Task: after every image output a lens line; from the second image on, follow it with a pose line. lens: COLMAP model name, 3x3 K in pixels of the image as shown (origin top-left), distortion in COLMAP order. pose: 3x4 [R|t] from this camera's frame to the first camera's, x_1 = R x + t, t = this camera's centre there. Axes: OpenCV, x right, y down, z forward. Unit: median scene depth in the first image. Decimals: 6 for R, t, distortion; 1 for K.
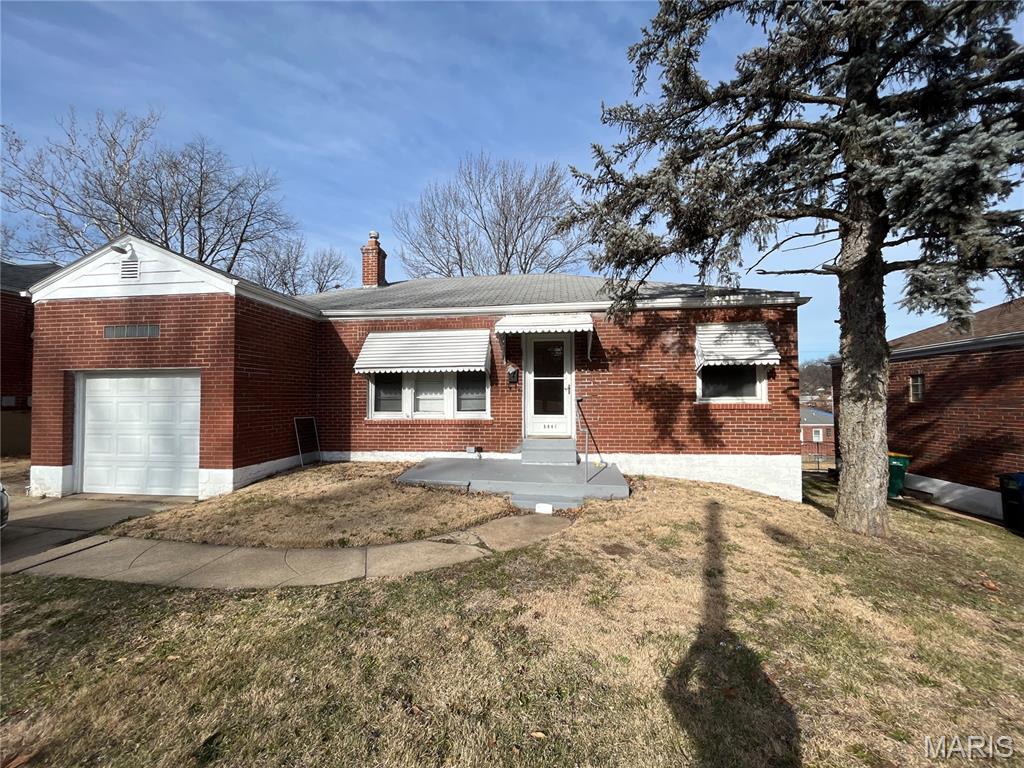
lens RADIAL K [[410.4, 0, 509.8], [0, 410.4, 383.7], [0, 0, 1]] dist [-0.003247, 0.000630]
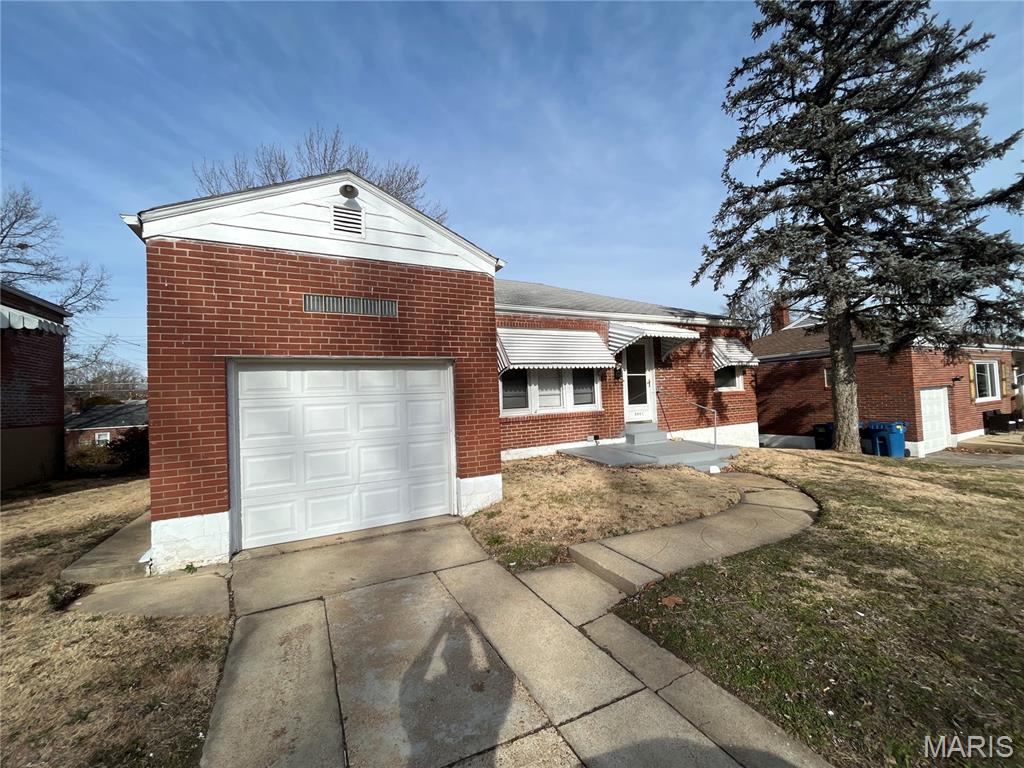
lens RADIAL K [[410.4, 0, 509.4], [0, 410.4, 385.6], [0, 0, 1]] dist [-0.003247, 0.000630]
pose [[0.823187, -0.012324, 0.567636, -0.963065], [0.019052, 0.999801, -0.005923, 0.020324], [-0.567450, 0.015690, 0.823258, 0.213603]]
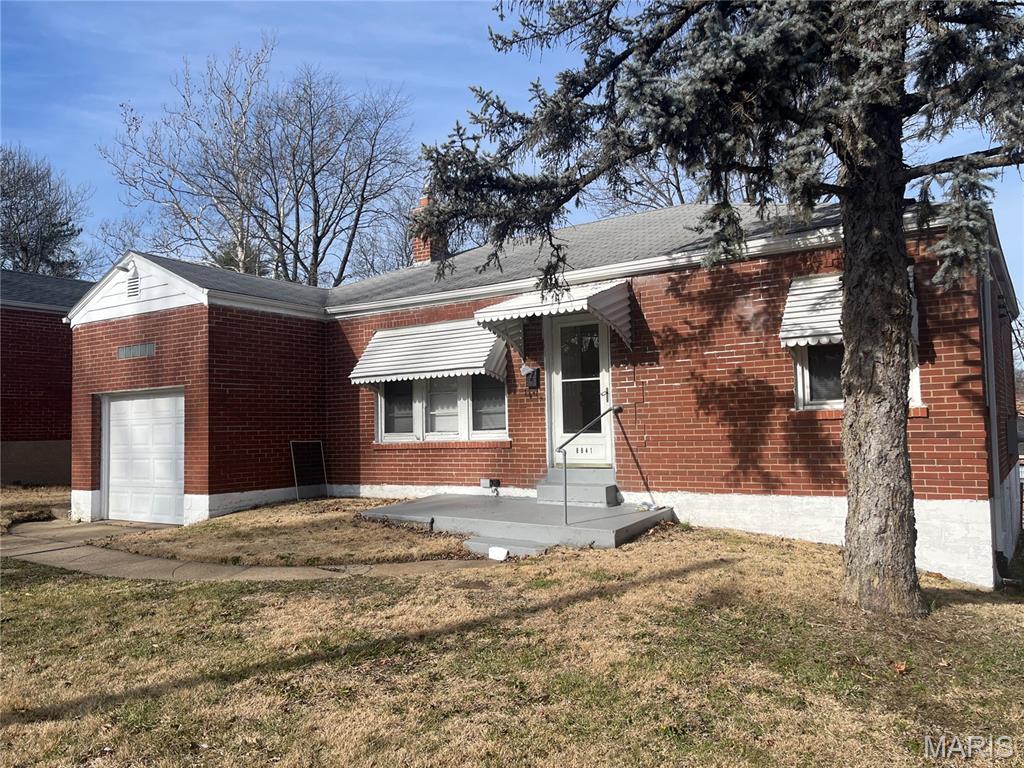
lens RADIAL K [[770.9, 0, 508.8], [0, 770.9, 379.2], [0, 0, 1]] dist [0.050899, -0.010886]
pose [[0.889776, -0.045209, -0.454153, 0.596846], [0.034043, 0.998884, -0.032737, 0.025026], [0.455126, 0.013668, 0.890322, -0.202464]]
